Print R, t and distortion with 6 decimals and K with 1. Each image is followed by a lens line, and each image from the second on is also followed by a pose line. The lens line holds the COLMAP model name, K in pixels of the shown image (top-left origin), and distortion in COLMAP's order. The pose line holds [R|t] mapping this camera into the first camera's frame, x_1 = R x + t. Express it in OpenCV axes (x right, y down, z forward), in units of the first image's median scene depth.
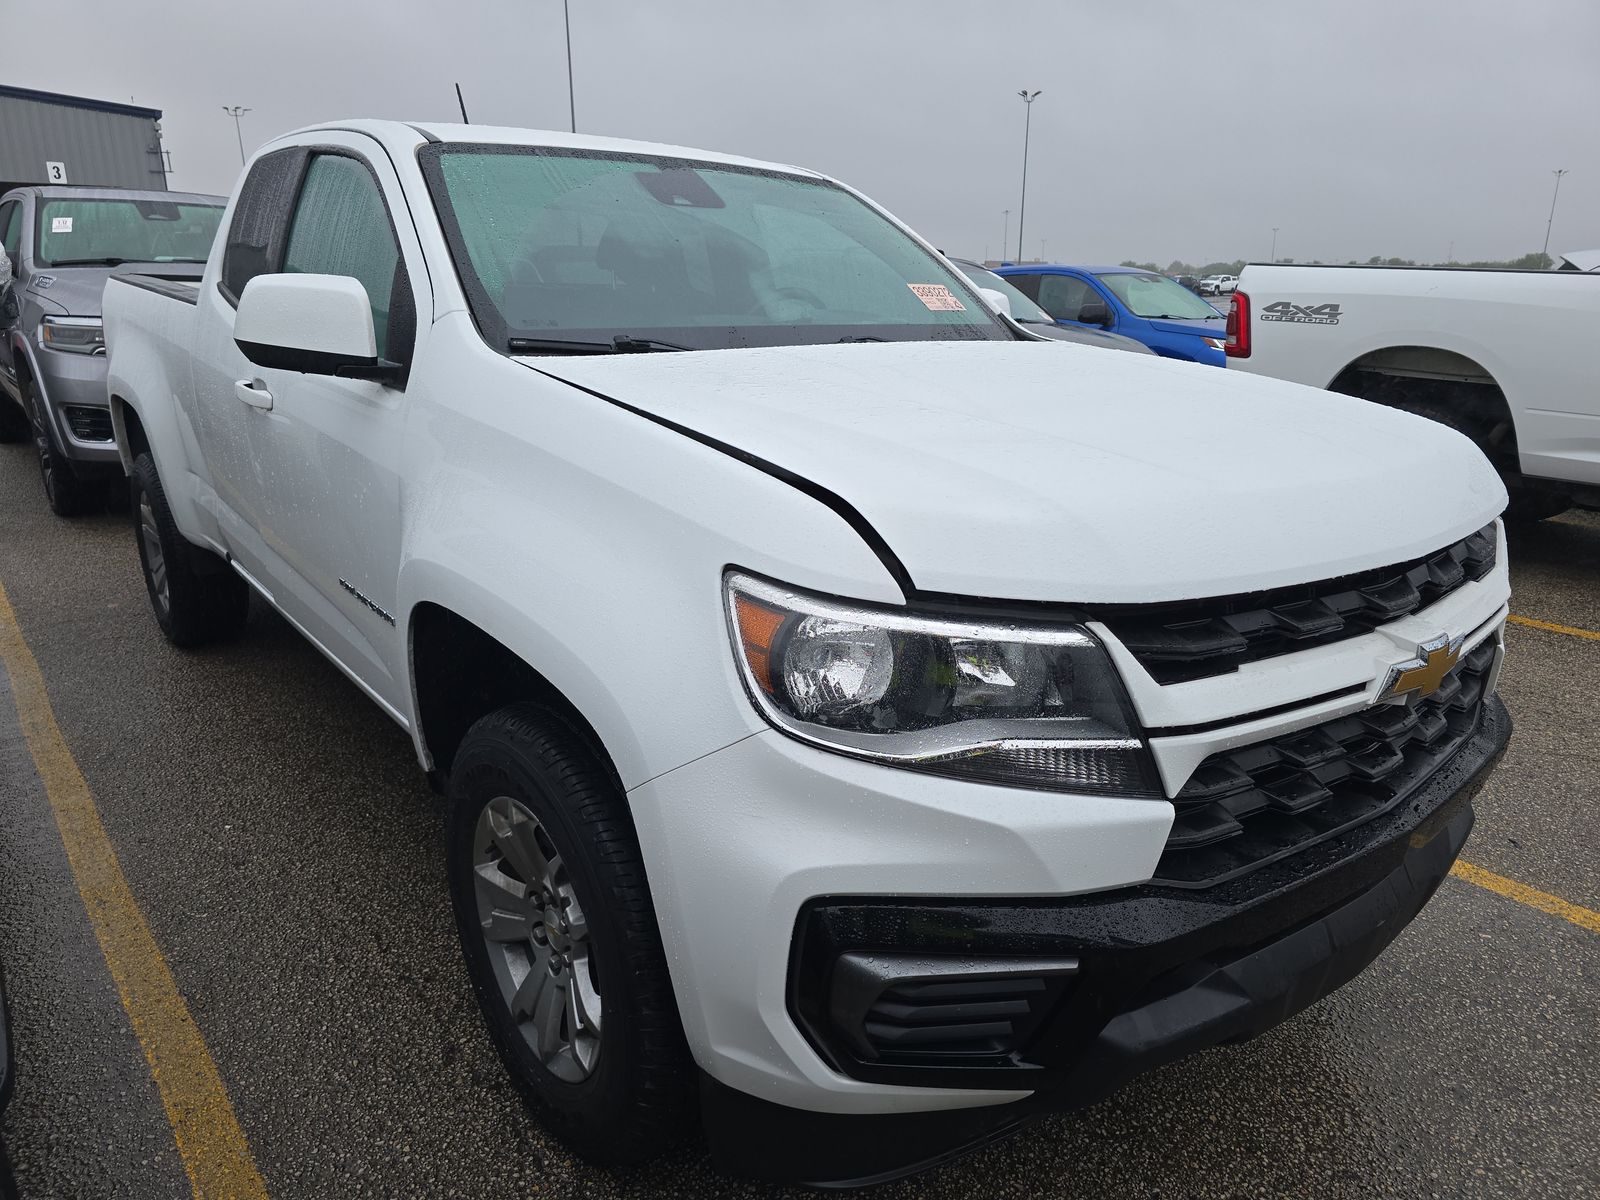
lens RADIAL K [[1087.3, 0, 806.9], [0, 1087.3, 604.3], [0, 0, 1]] dist [0.031425, -0.003996]
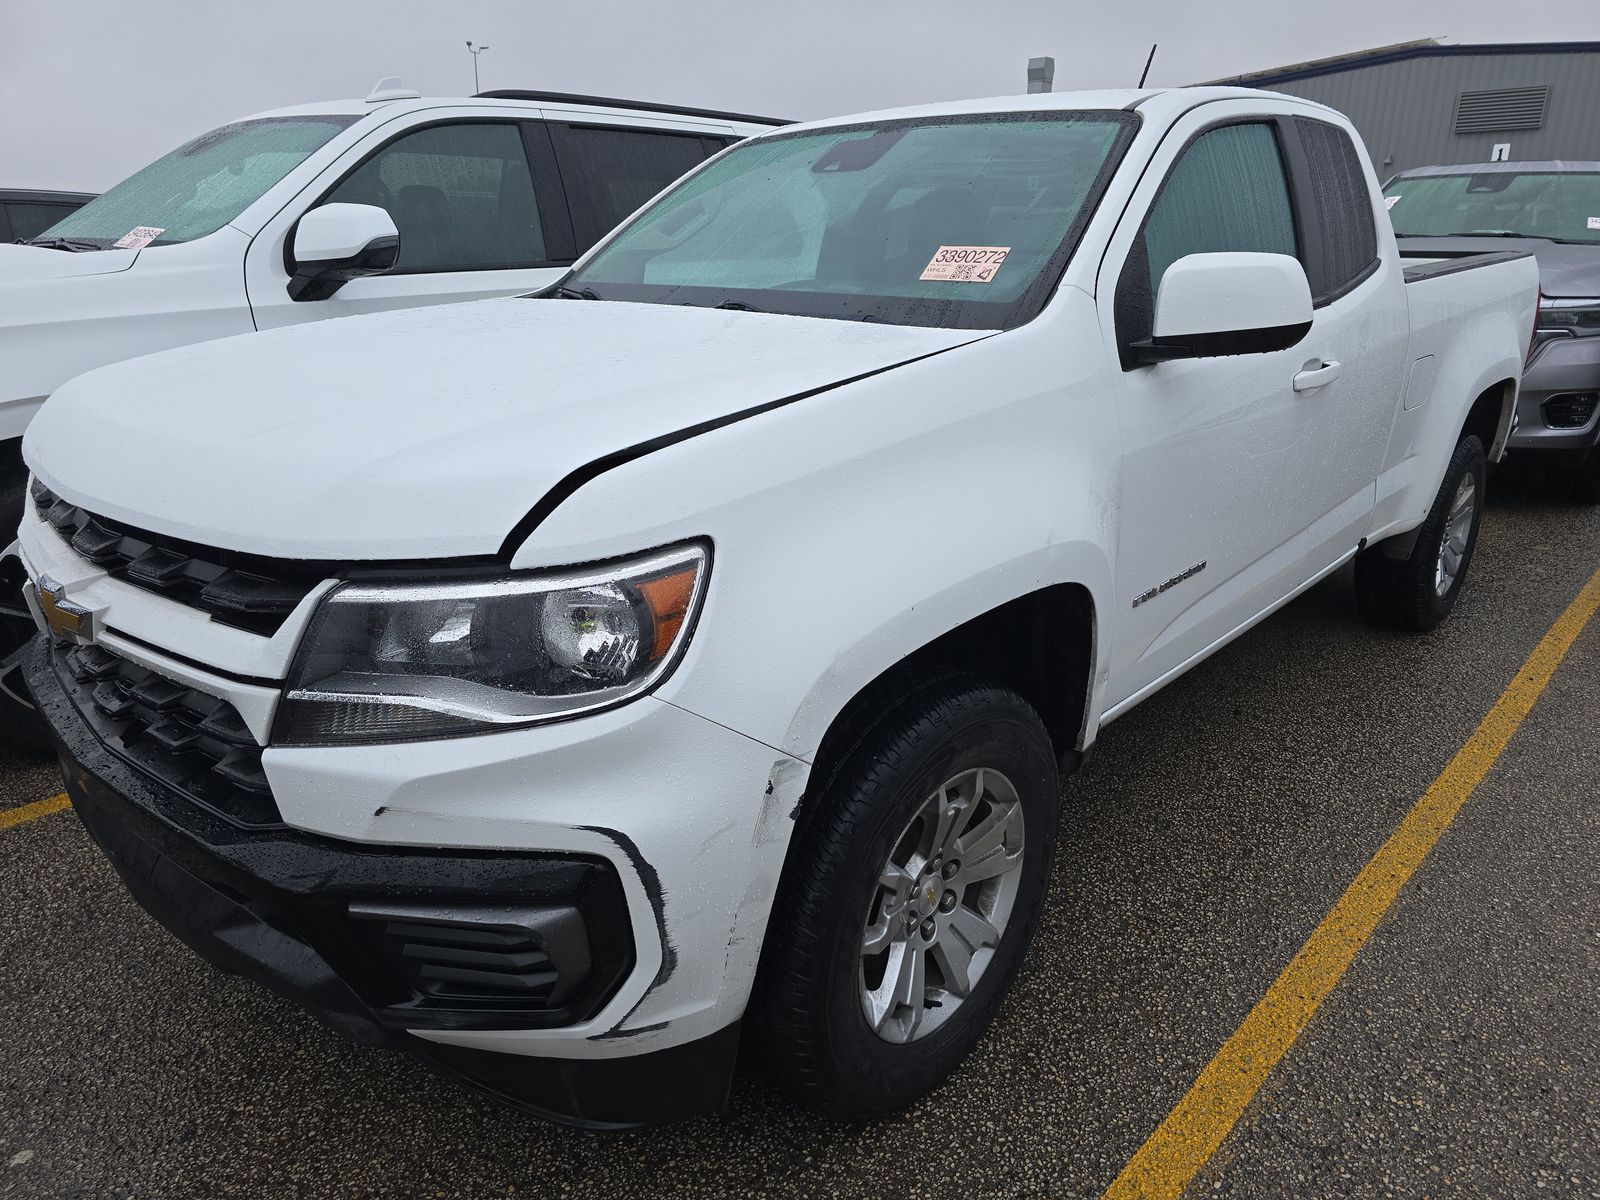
lens RADIAL K [[1087.3, 0, 806.9], [0, 1087.3, 604.3], [0, 0, 1]] dist [0.031425, -0.003996]
pose [[0.157217, 0.298523, -0.941364, 1.501278], [-0.283296, 0.926789, 0.246587, -0.365444], [0.946058, 0.227917, 0.230278, 1.295963]]
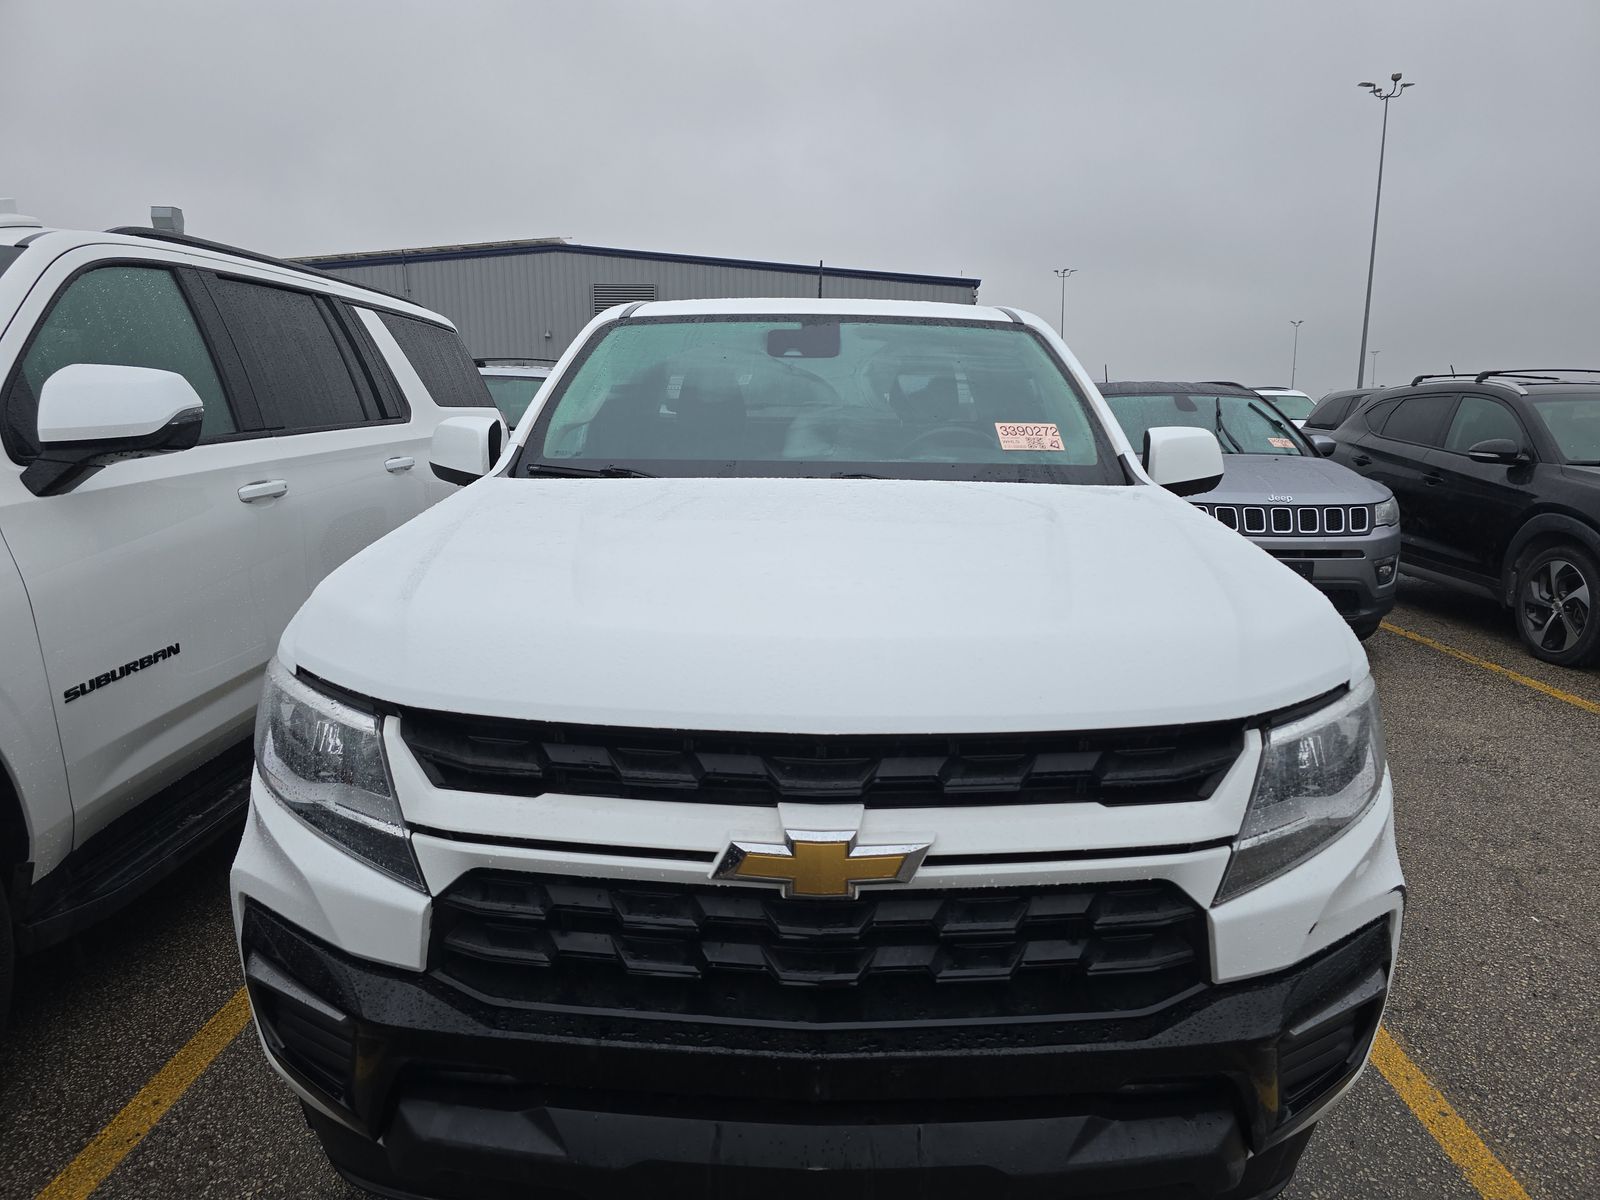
lens RADIAL K [[1087.3, 0, 806.9], [0, 1087.3, 604.3], [0, 0, 1]] dist [0.031425, -0.003996]
pose [[0.773703, 0.107998, -0.624276, 0.972547], [-0.179238, 0.982421, -0.052185, -0.087704], [0.607666, 0.152270, 0.779459, 0.265923]]
